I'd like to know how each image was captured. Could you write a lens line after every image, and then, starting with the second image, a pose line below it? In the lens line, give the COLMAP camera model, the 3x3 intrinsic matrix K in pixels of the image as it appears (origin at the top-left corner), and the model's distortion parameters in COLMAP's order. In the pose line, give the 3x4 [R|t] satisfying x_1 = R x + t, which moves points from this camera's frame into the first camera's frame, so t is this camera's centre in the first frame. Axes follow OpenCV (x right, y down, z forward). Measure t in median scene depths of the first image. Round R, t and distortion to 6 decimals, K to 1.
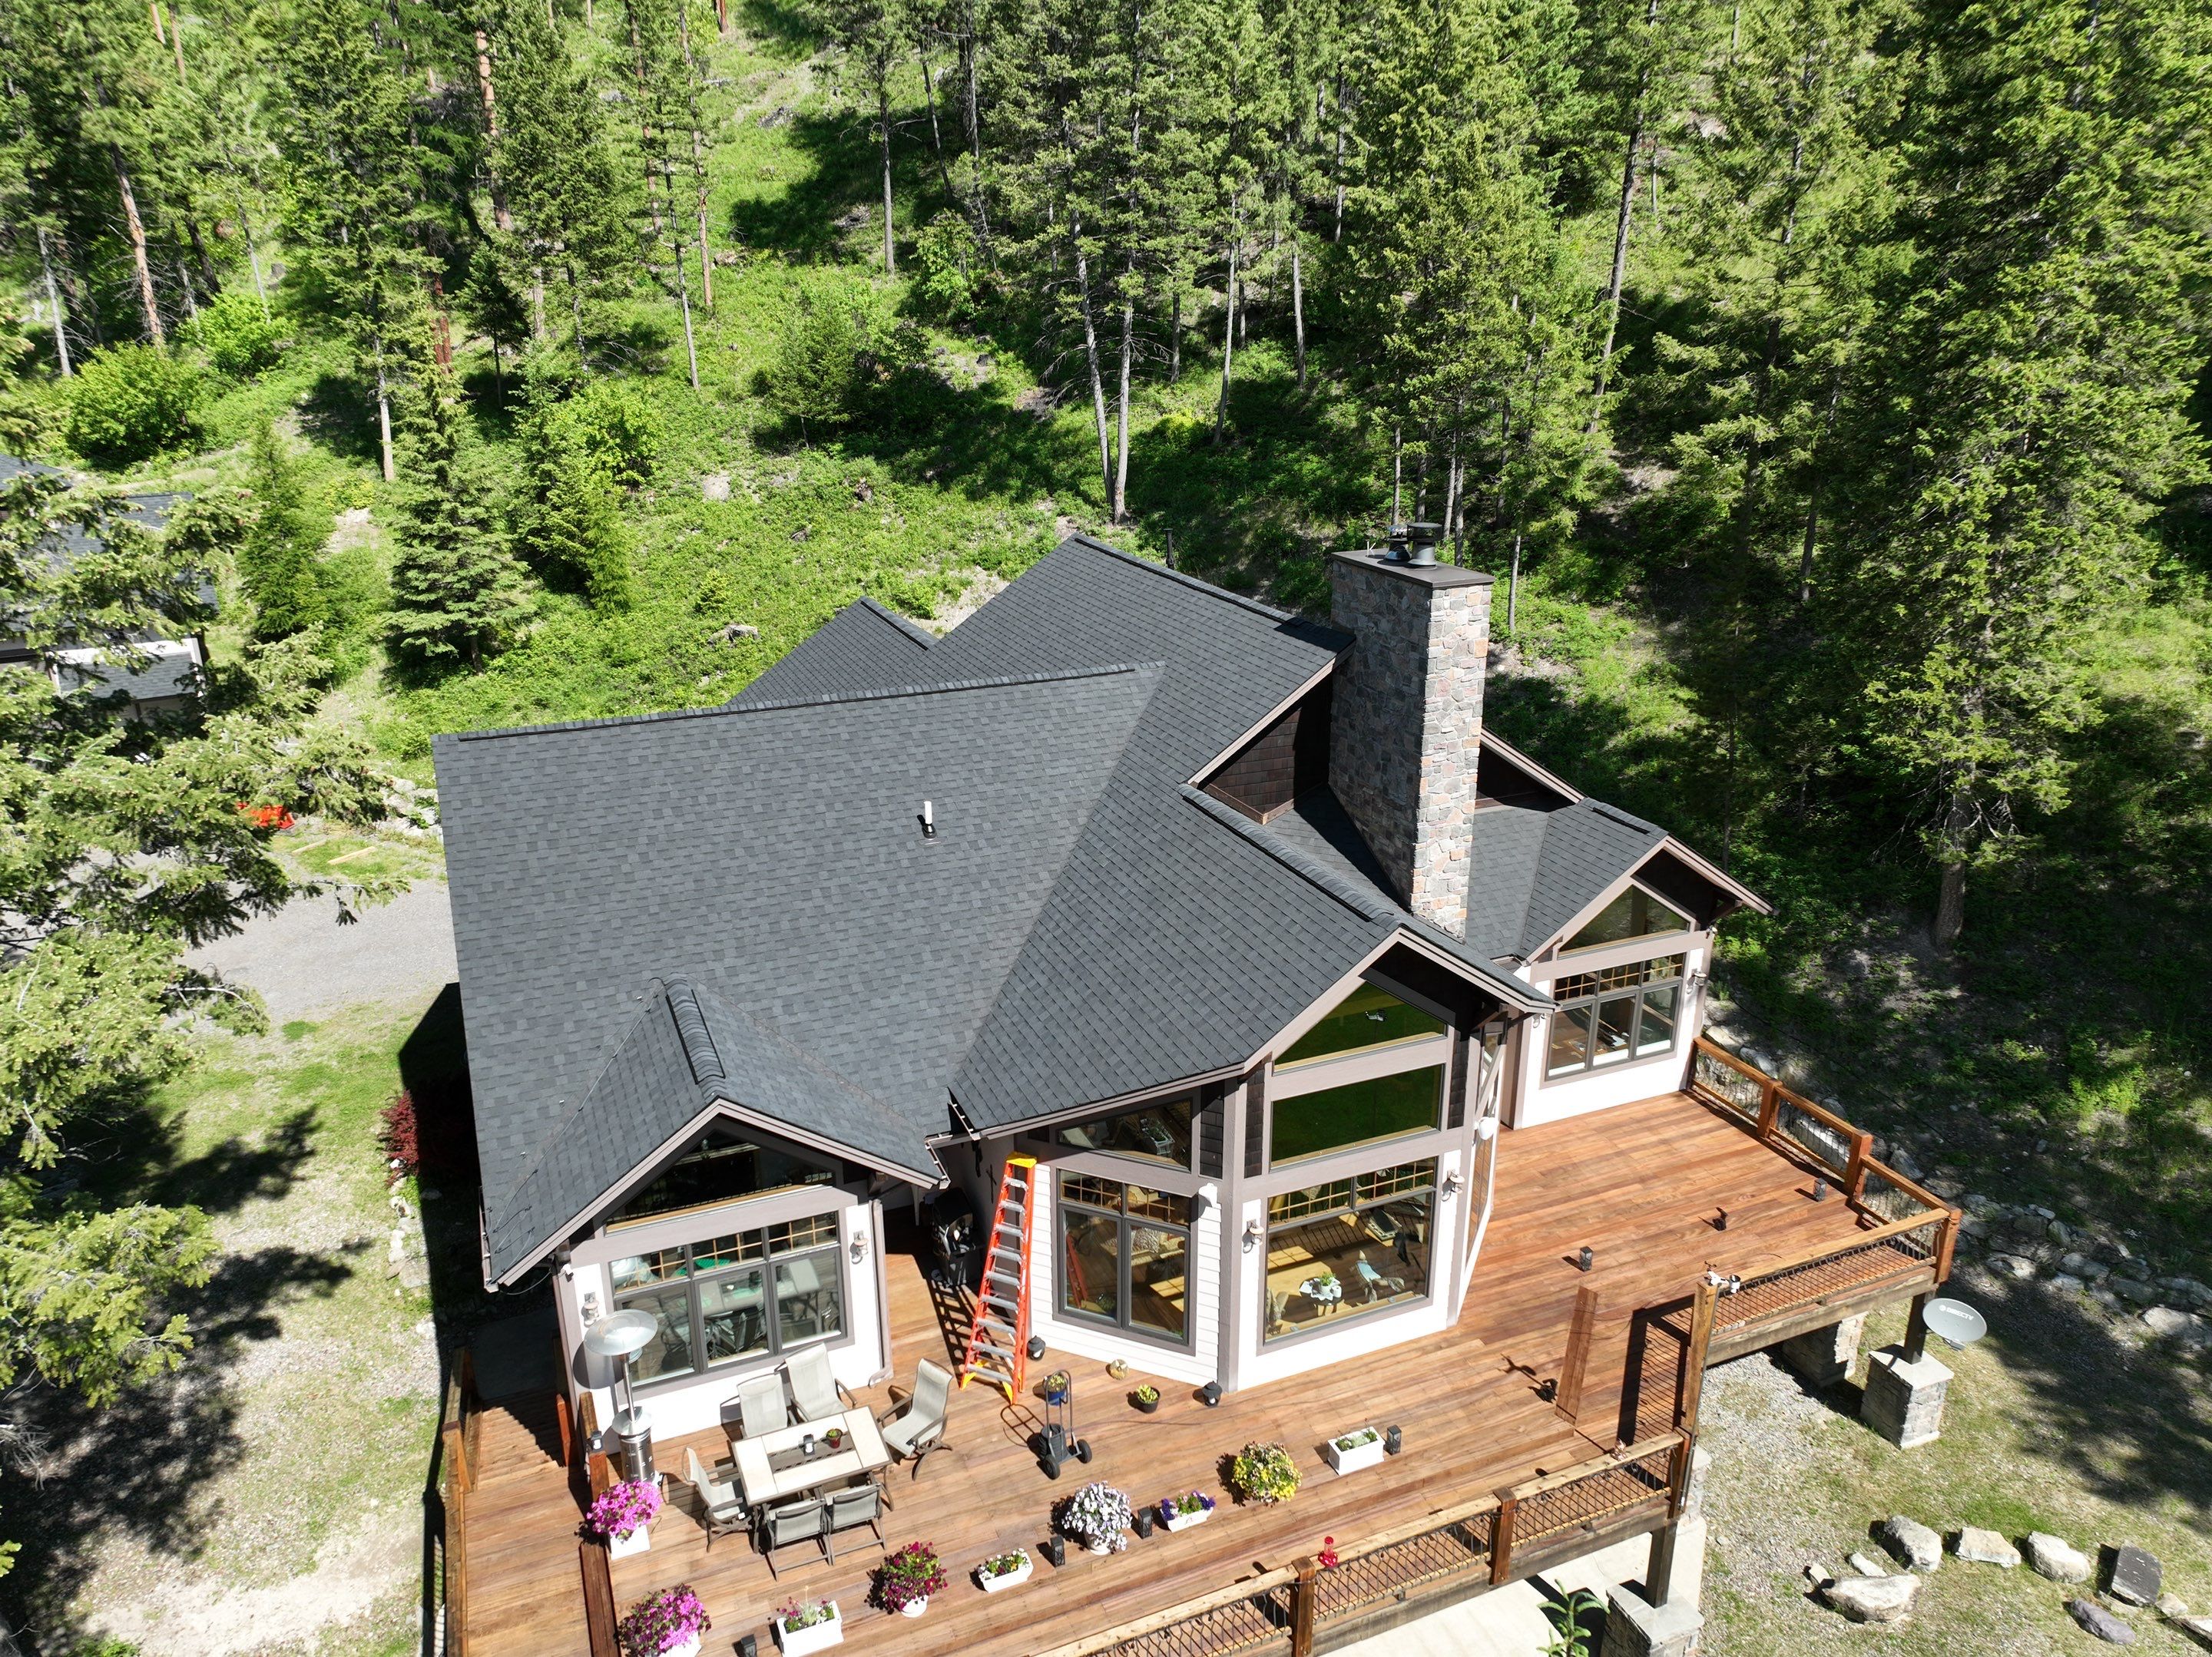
lens RADIAL K [[1552.6, 0, 1108.5], [0, 1552.6, 825.3], [0, 0, 1]] dist [-0.004117, 0.022908]
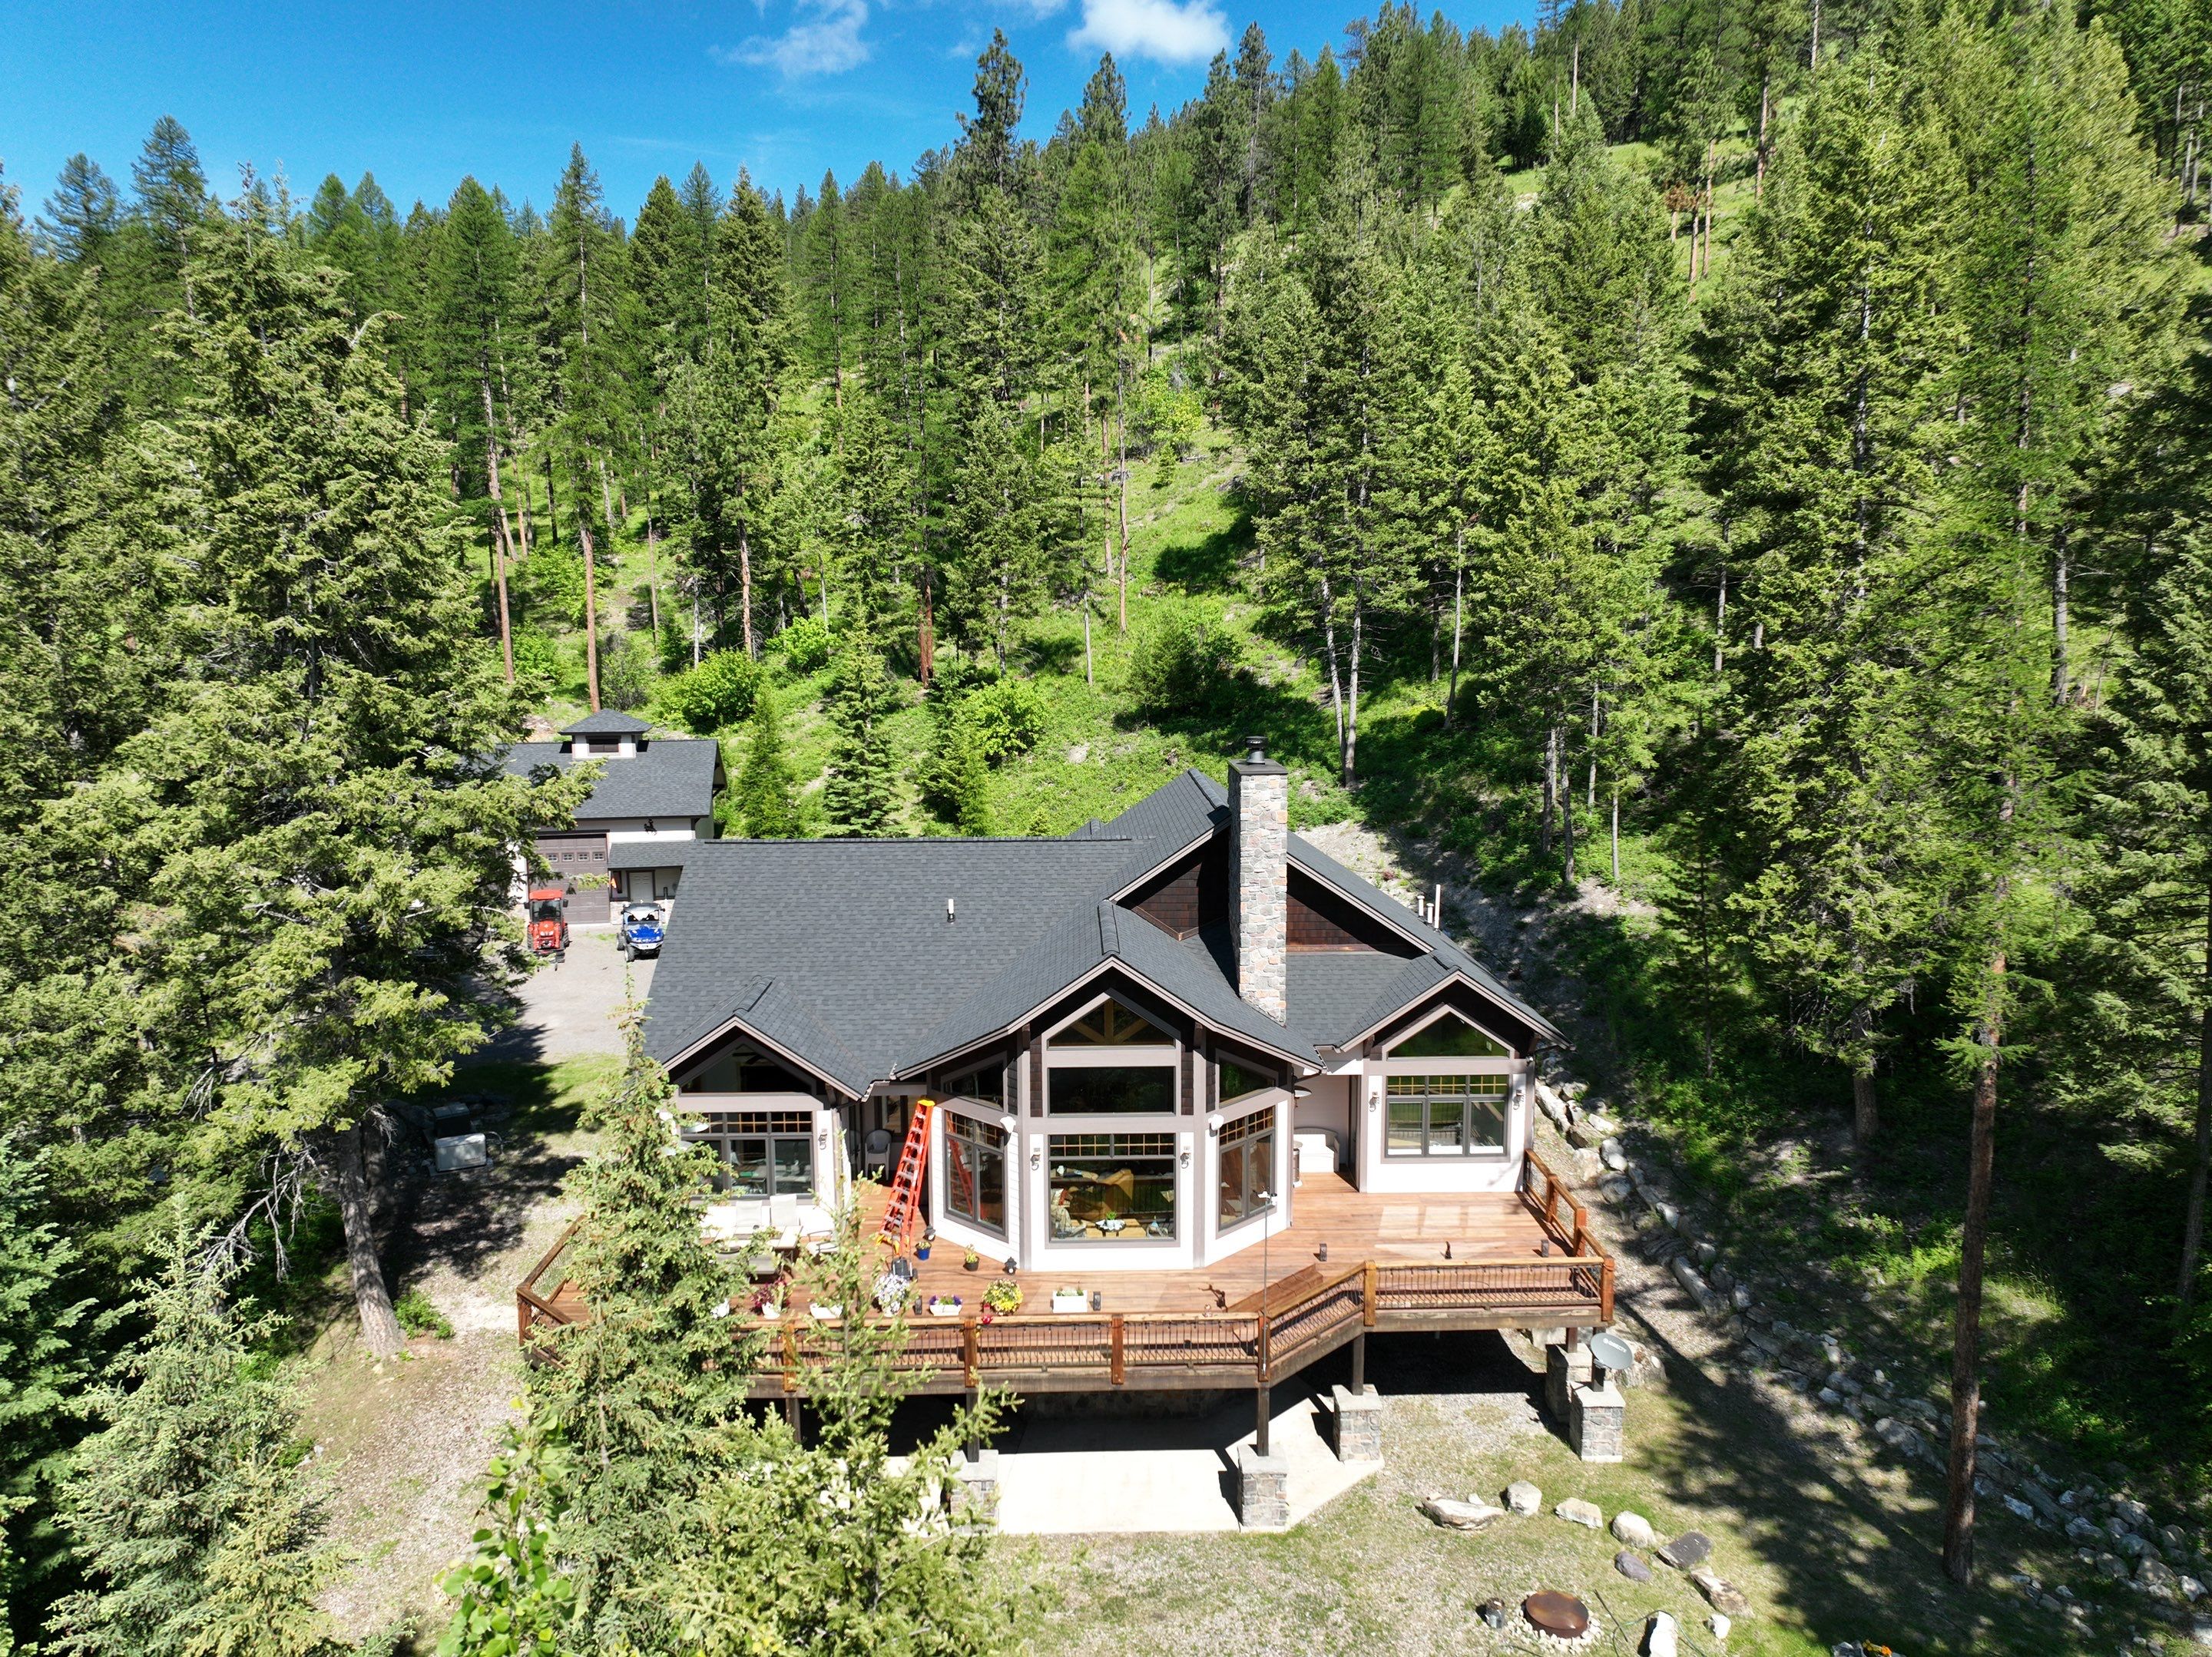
lens RADIAL K [[1552.6, 0, 1109.7], [0, 1552.6, 820.2], [0, 0, 1]] dist [-0.004117, 0.022908]
pose [[0.930082, 0.046440, -0.364404, 0.491143], [-0.120789, 0.975480, -0.183978, 0.143541], [0.346925, 0.215131, 0.912886, -0.331758]]
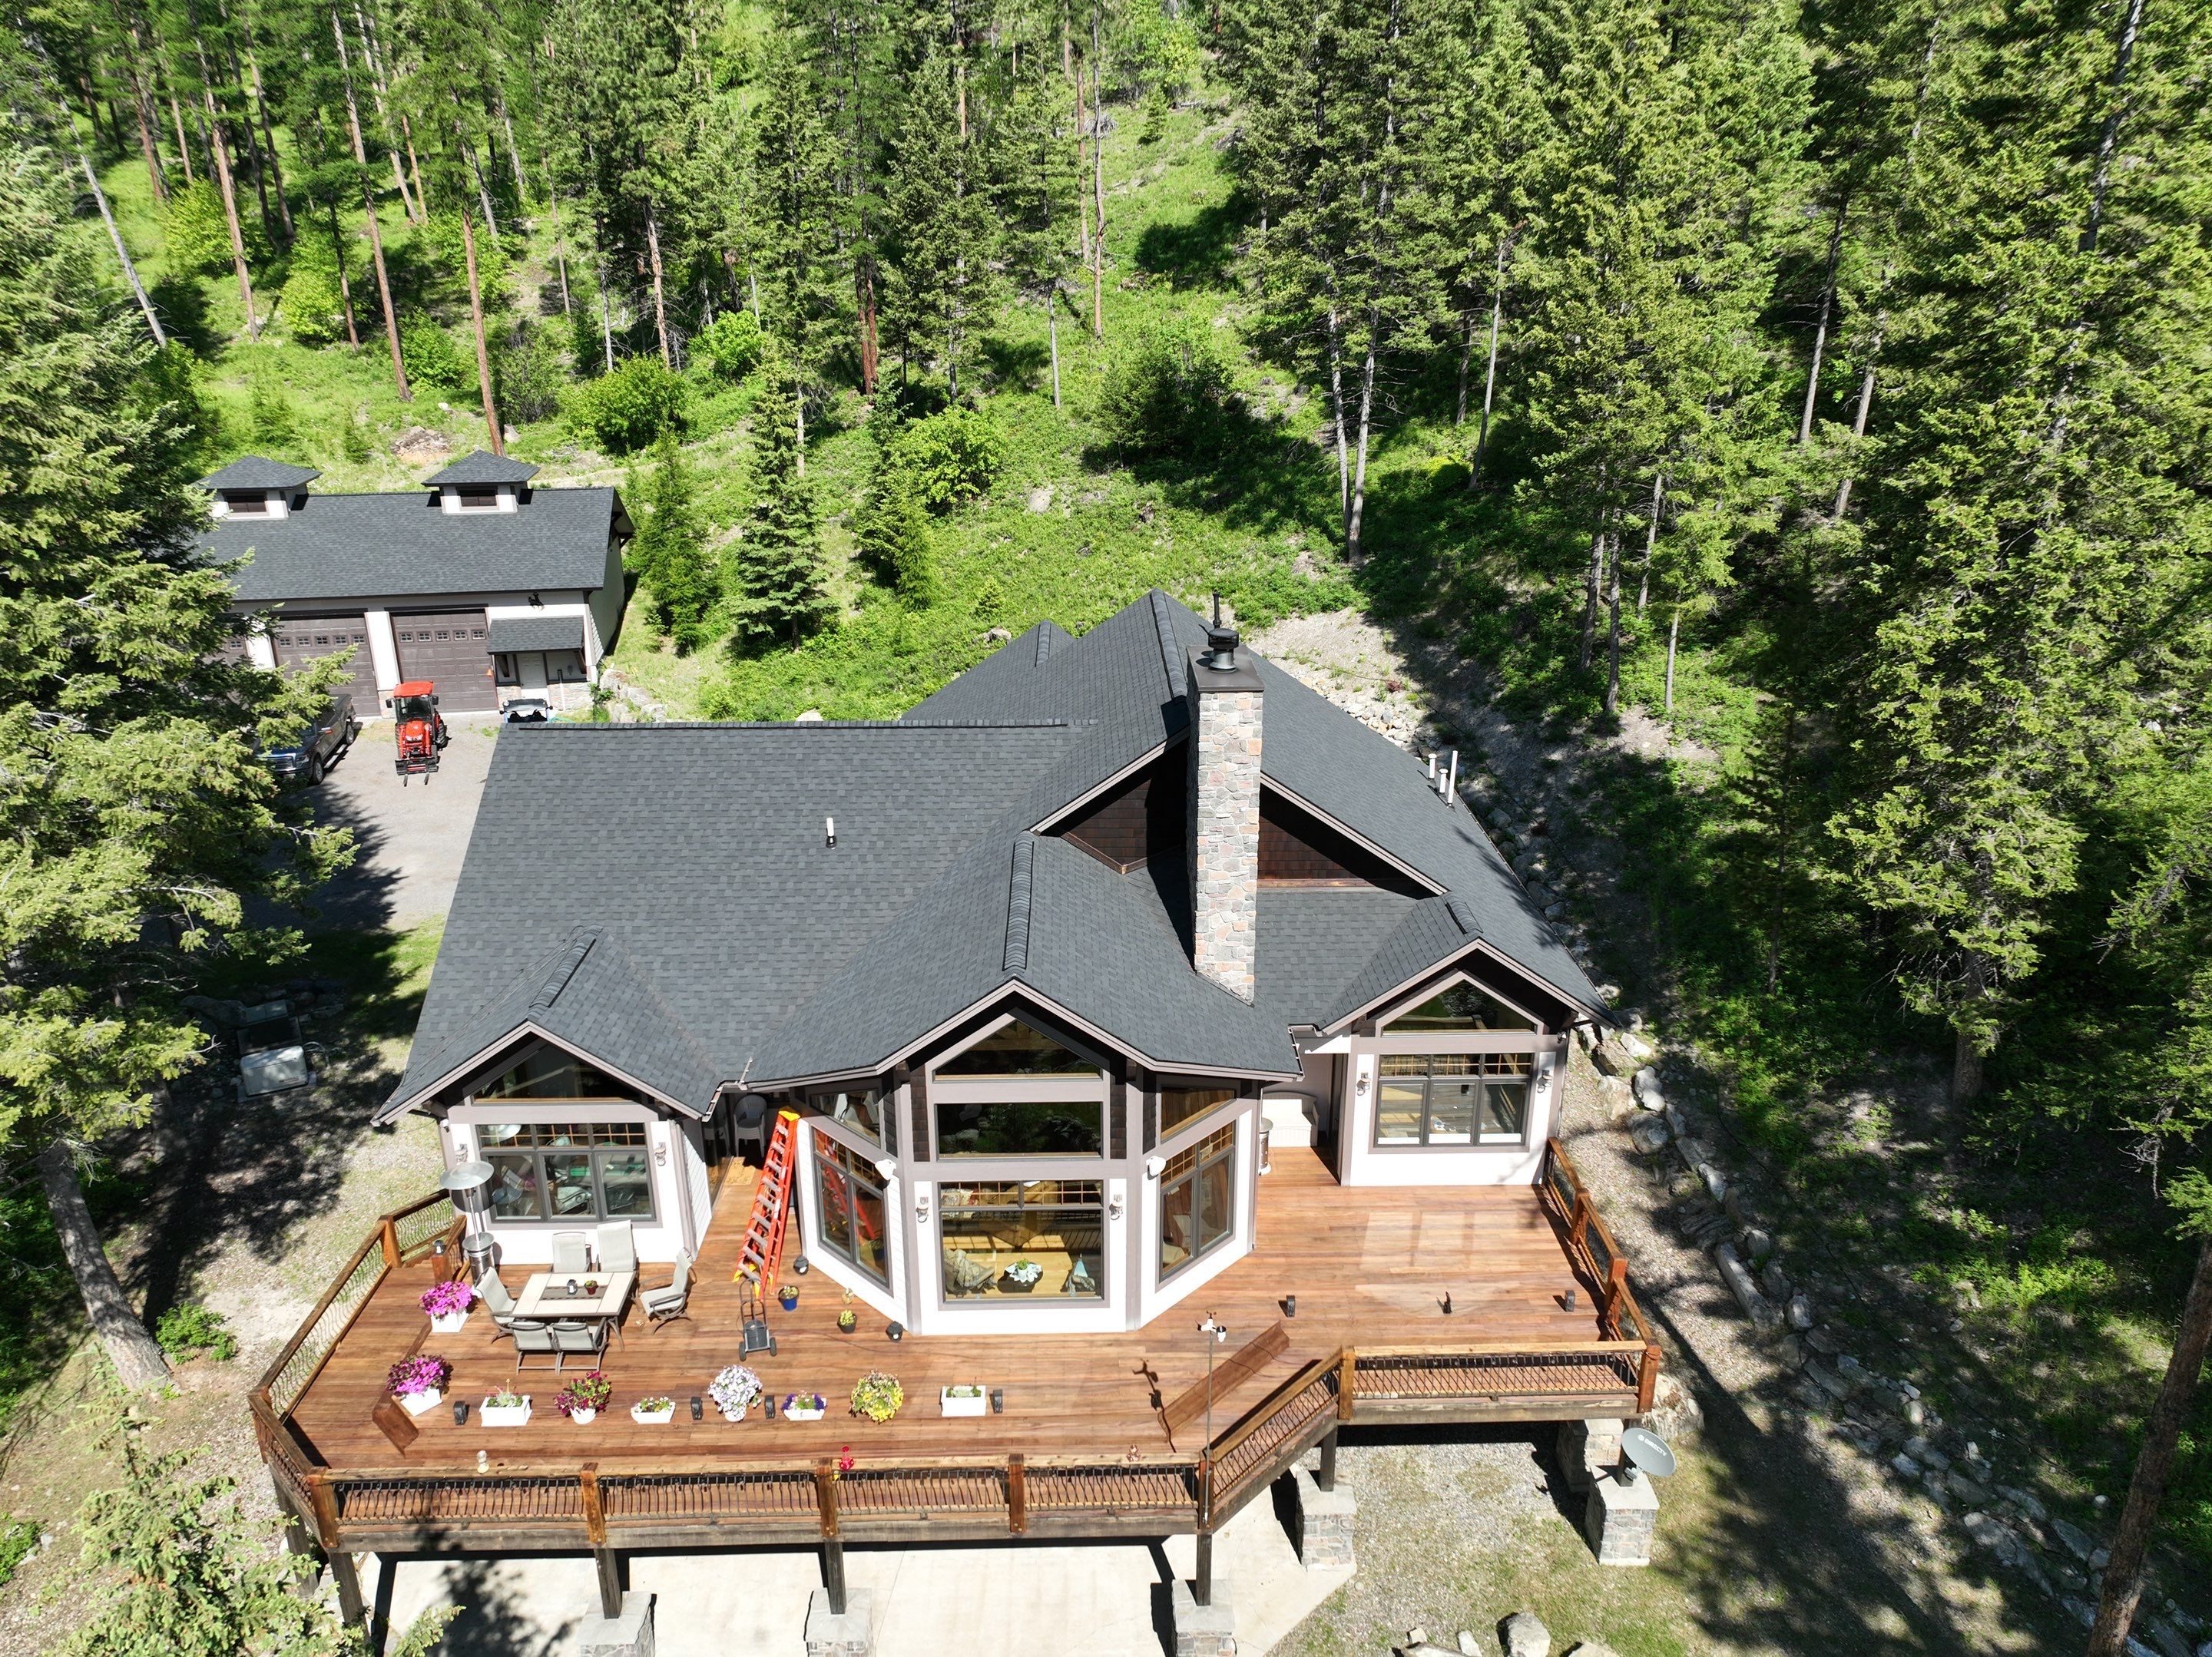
lens RADIAL K [[1552.6, 0, 1110.2], [0, 1552.6, 824.3], [0, 0, 1]] dist [-0.004117, 0.022908]
pose [[0.929696, 0.130770, -0.344333, 0.416512], [-0.124844, 0.991393, 0.039432, -0.070269], [0.346525, 0.006328, 0.938019, -0.066452]]
